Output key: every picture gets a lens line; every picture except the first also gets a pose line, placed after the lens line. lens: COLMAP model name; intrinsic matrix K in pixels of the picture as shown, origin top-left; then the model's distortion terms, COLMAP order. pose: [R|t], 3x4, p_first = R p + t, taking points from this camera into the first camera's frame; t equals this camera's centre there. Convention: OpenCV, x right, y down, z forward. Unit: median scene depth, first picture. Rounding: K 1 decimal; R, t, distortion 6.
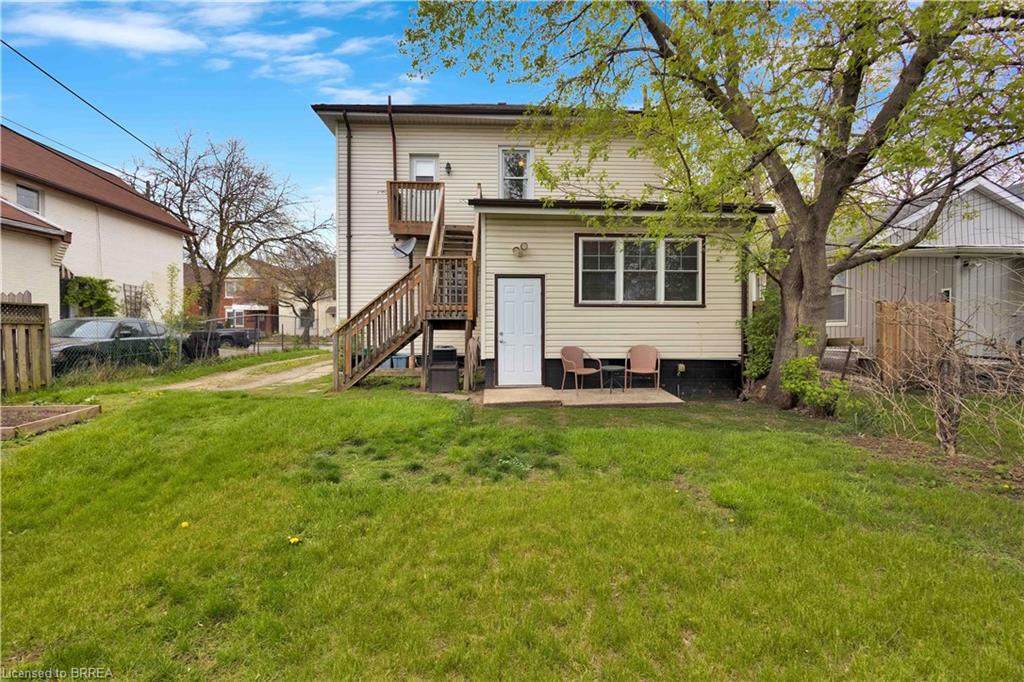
lens RADIAL K [[485.6, 0, 513.6], [0, 485.6, 338.9], [0, 0, 1]] dist [0.007188, -0.000662]
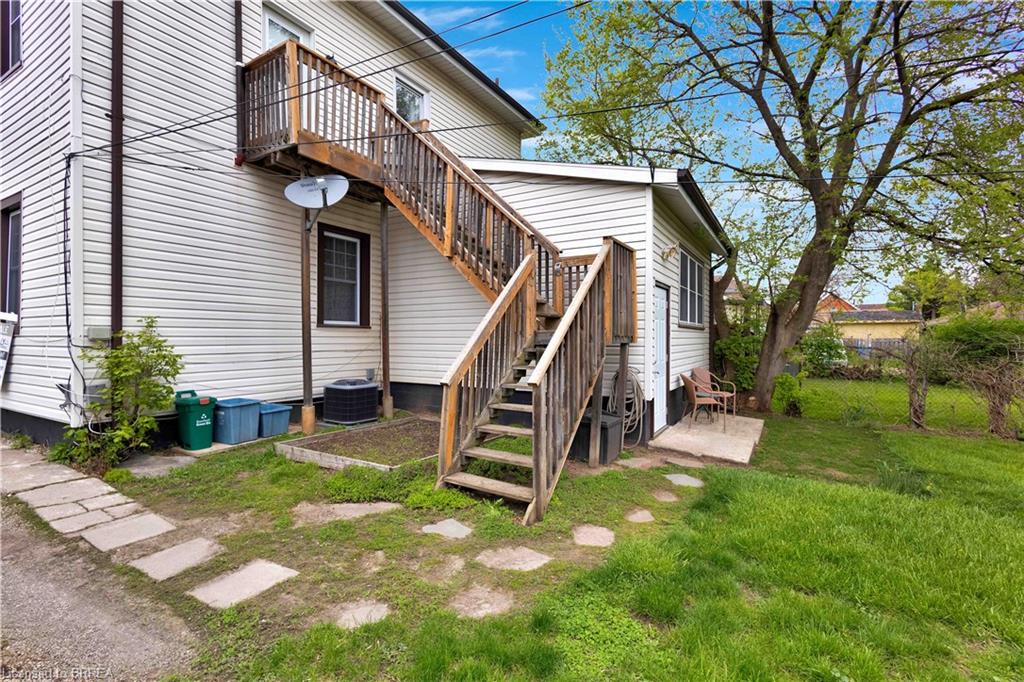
lens RADIAL K [[485.6, 0, 518.1], [0, 485.6, 344.7], [0, 0, 1]] dist [0.007188, -0.000662]
pose [[0.535118, -0.006653, 0.844751, -0.747646], [0.007852, 0.999965, 0.002901, -0.039051], [-0.844741, 0.005080, 0.535151, 0.772760]]
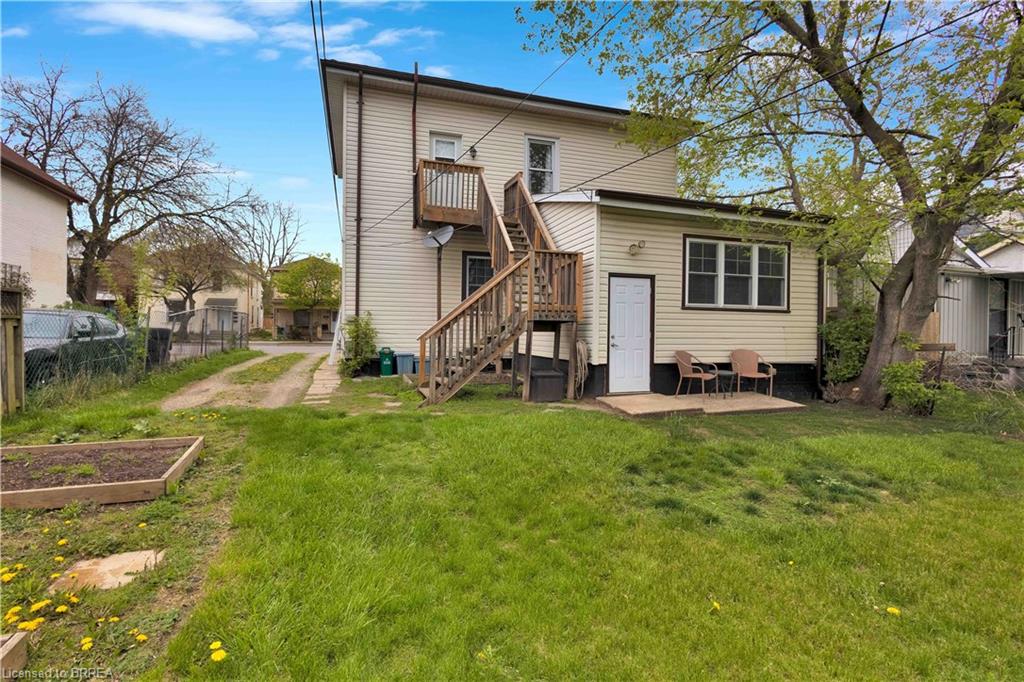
lens RADIAL K [[485.6, 0, 511.3], [0, 485.6, 337.1], [0, 0, 1]] dist [0.007188, -0.000662]
pose [[0.964876, 0.006399, 0.262626, -0.452725], [-0.007138, 0.999973, 0.001858, -0.010771], [-0.262607, -0.003667, 0.964896, 0.152947]]
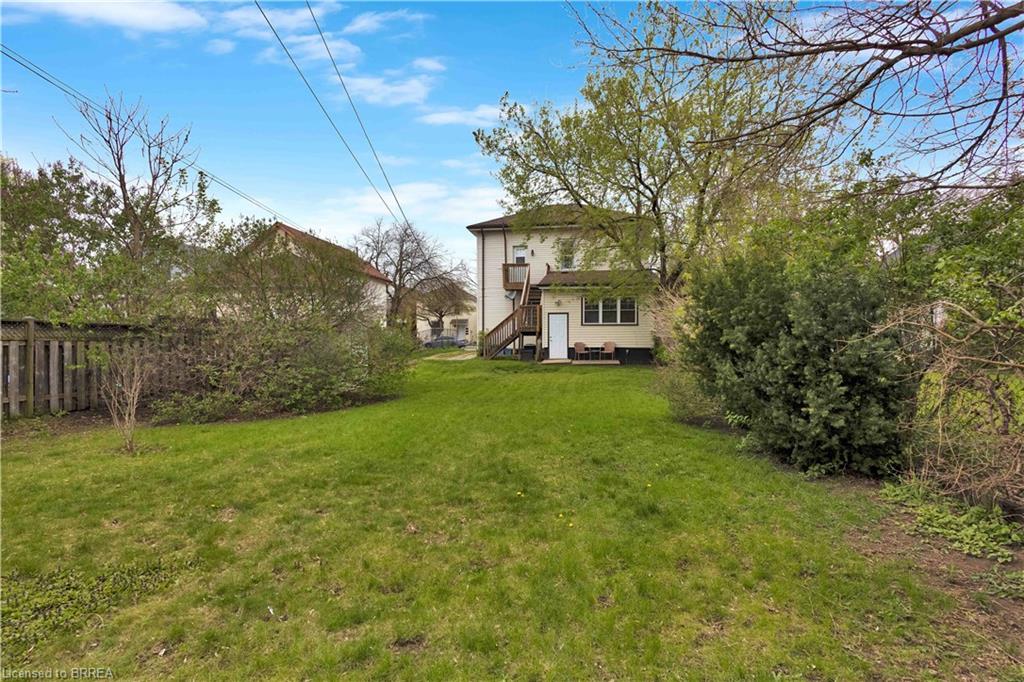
lens RADIAL K [[485.6, 0, 513.9], [0, 485.6, 344.1], [0, 0, 1]] dist [0.007188, -0.000662]
pose [[0.979721, -0.001032, -0.200364, 0.277786], [0.000521, 0.999996, -0.002602, 0.029488], [0.200366, 0.002445, 0.979718, -1.396500]]
